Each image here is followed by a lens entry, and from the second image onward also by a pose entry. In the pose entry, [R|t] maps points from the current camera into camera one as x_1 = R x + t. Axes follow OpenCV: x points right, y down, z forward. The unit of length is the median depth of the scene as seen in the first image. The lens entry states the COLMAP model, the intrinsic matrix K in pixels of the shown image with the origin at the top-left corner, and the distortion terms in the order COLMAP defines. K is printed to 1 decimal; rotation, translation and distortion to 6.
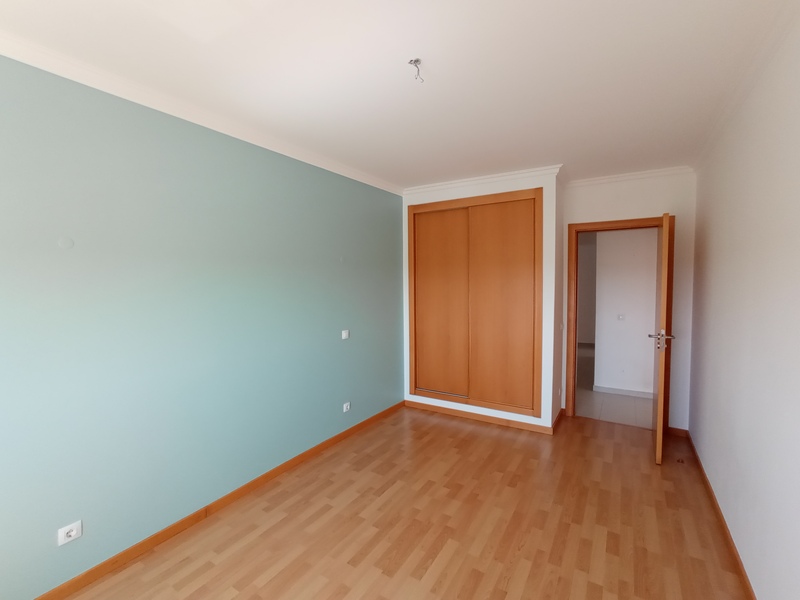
lens RADIAL K [[366.5, 0, 400.0], [0, 366.5, 300.0], [0, 0, 1]] dist [0.000163, 0.000224]
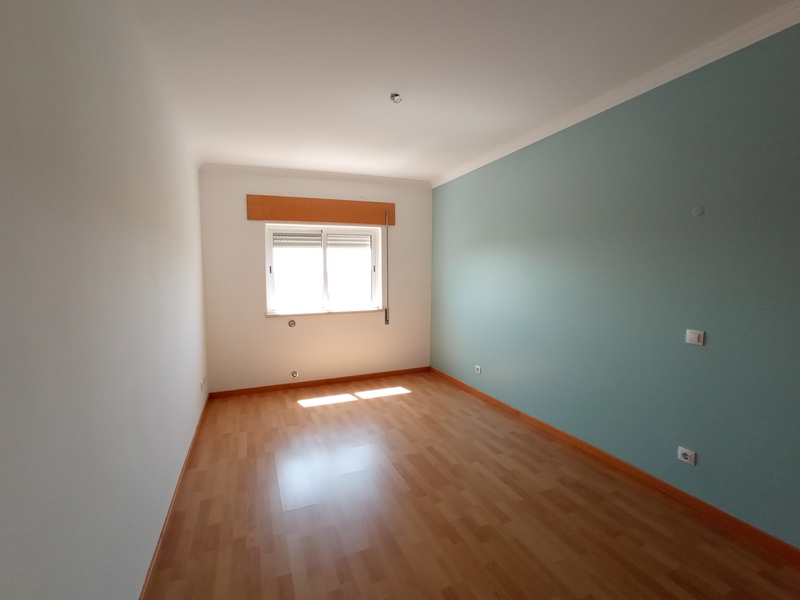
lens RADIAL K [[366.5, 0, 400.0], [0, 366.5, 300.0], [0, 0, 1]] dist [0.000163, 0.000224]
pose [[-0.585016, 0.070244, -0.807974, 0.841231], [-0.026399, 0.994065, 0.105537, -0.022082], [0.810592, 0.083071, -0.579689, 1.314240]]
